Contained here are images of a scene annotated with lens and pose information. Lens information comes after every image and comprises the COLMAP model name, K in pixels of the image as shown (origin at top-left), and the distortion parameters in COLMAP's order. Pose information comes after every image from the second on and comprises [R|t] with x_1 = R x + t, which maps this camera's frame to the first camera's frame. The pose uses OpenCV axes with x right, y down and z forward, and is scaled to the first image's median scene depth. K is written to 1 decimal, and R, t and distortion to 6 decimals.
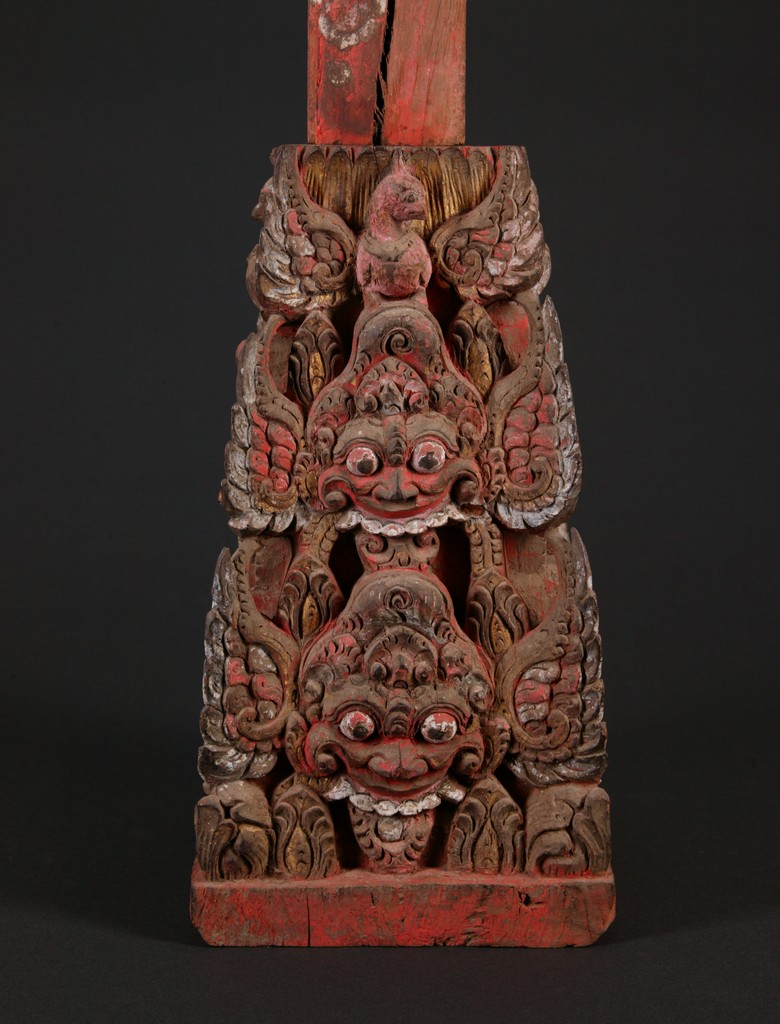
lens RADIAL K [[2284.9, 0, 446.8], [0, 2284.9, 511.0], [0, 0, 1]] dist [0.086033, 0.748842]
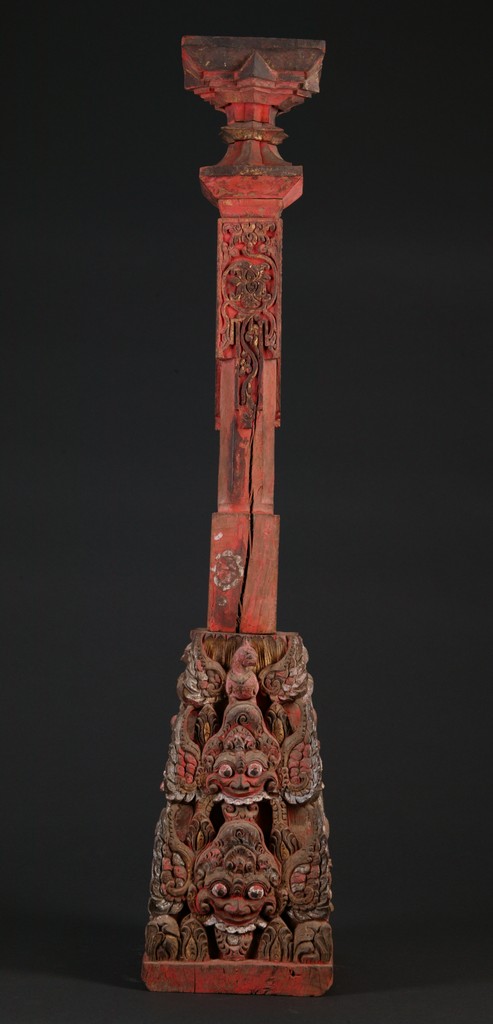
lens RADIAL K [[2327.8, 0, 246.5], [0, 2327.8, 512.0], [0, 0, 1]] dist [0.219580, -0.044408]
pose [[0.998367, 0.025205, -0.051265, 0.095716], [-0.032840, 0.987522, -0.154022, 0.080095], [0.046743, 0.155454, 0.986737, -1.323747]]
